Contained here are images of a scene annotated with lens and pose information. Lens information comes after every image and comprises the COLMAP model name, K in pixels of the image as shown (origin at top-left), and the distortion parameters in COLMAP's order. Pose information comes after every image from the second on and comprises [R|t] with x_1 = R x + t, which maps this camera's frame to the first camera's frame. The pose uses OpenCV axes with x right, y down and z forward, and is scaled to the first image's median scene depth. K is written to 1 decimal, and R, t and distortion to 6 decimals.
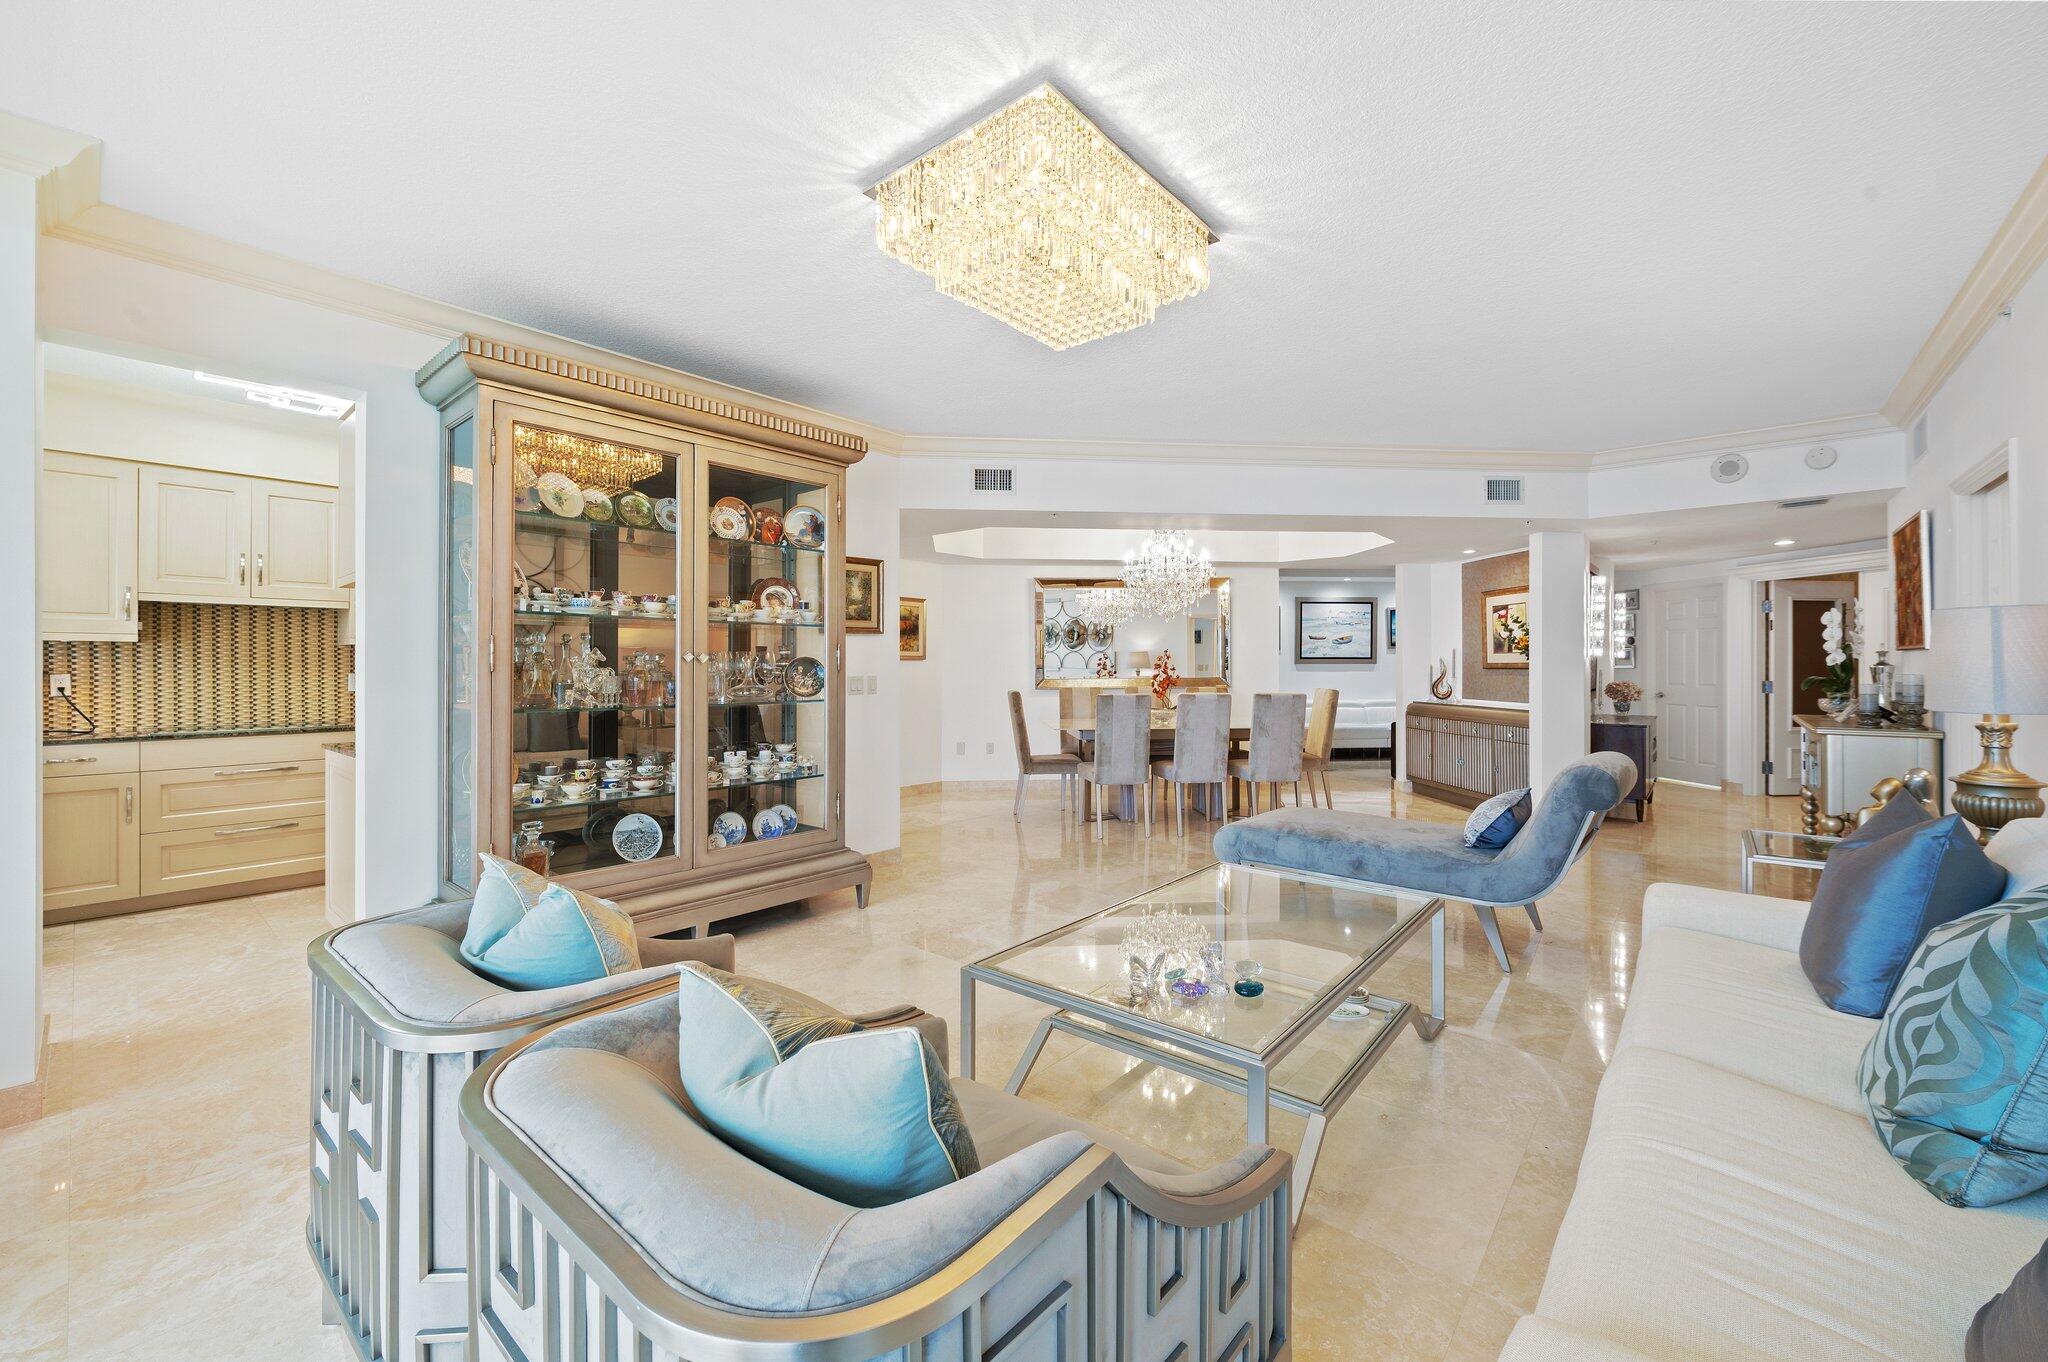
lens RADIAL K [[815.4, 0, 1031.1], [0, 815.4, 672.9], [0, 0, 1]] dist [-0.002397, -0.000216]
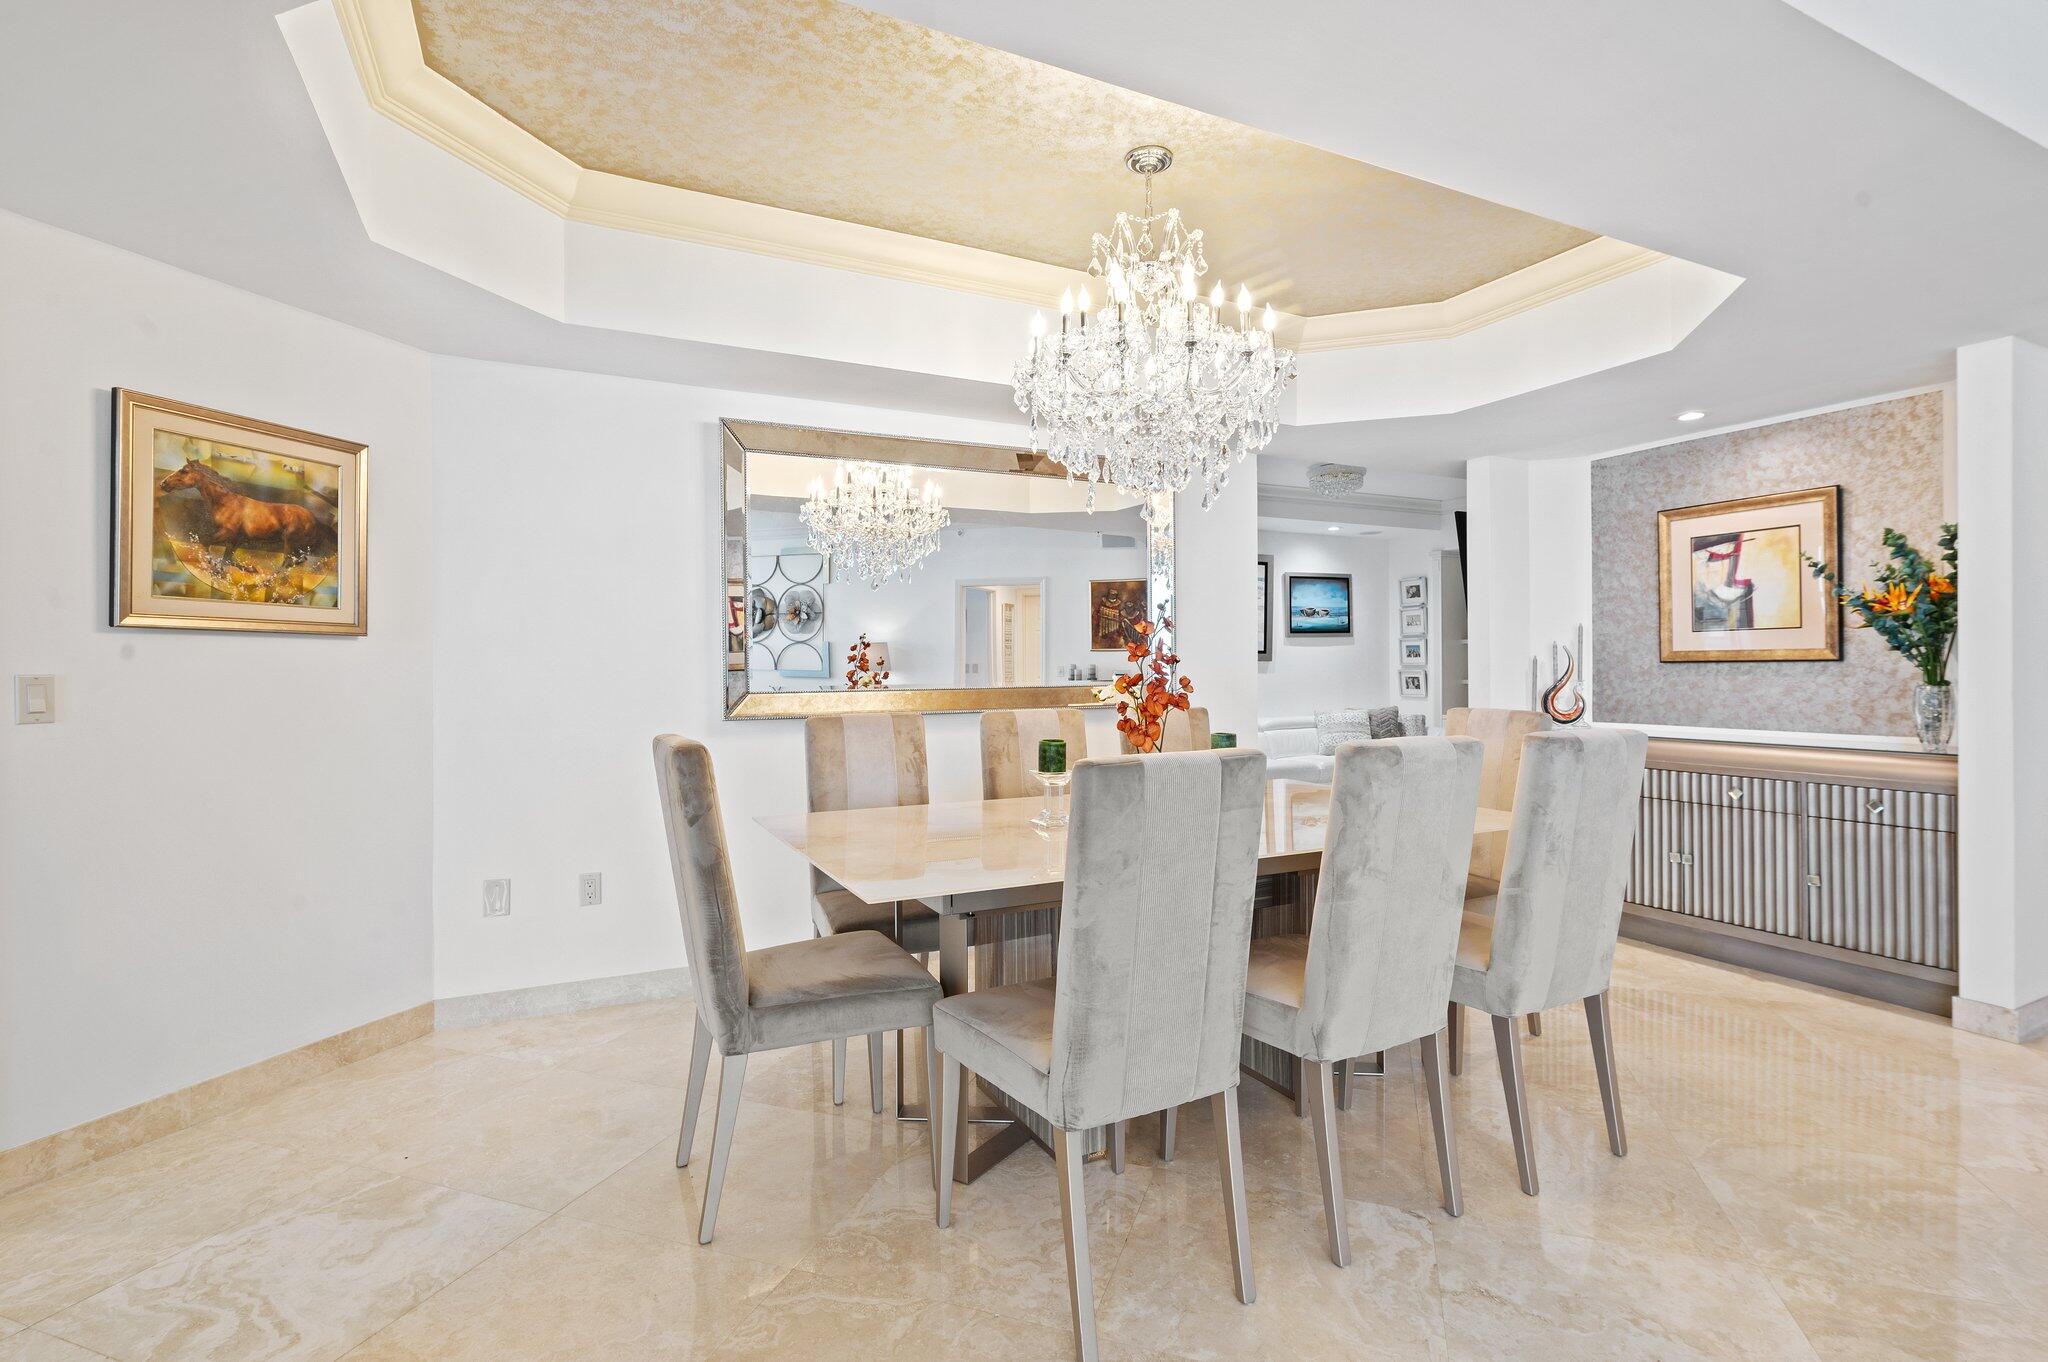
lens RADIAL K [[969.8, 0, 1034.4], [0, 969.8, 661.7], [0, 0, 1]] dist [0.000526, 0.000312]
pose [[0.932141, 0.000798, 0.362093, -0.025837], [0.006409, 0.999805, -0.018701, 0.003003], [-0.362038, 0.019753, 0.931954, 0.588592]]
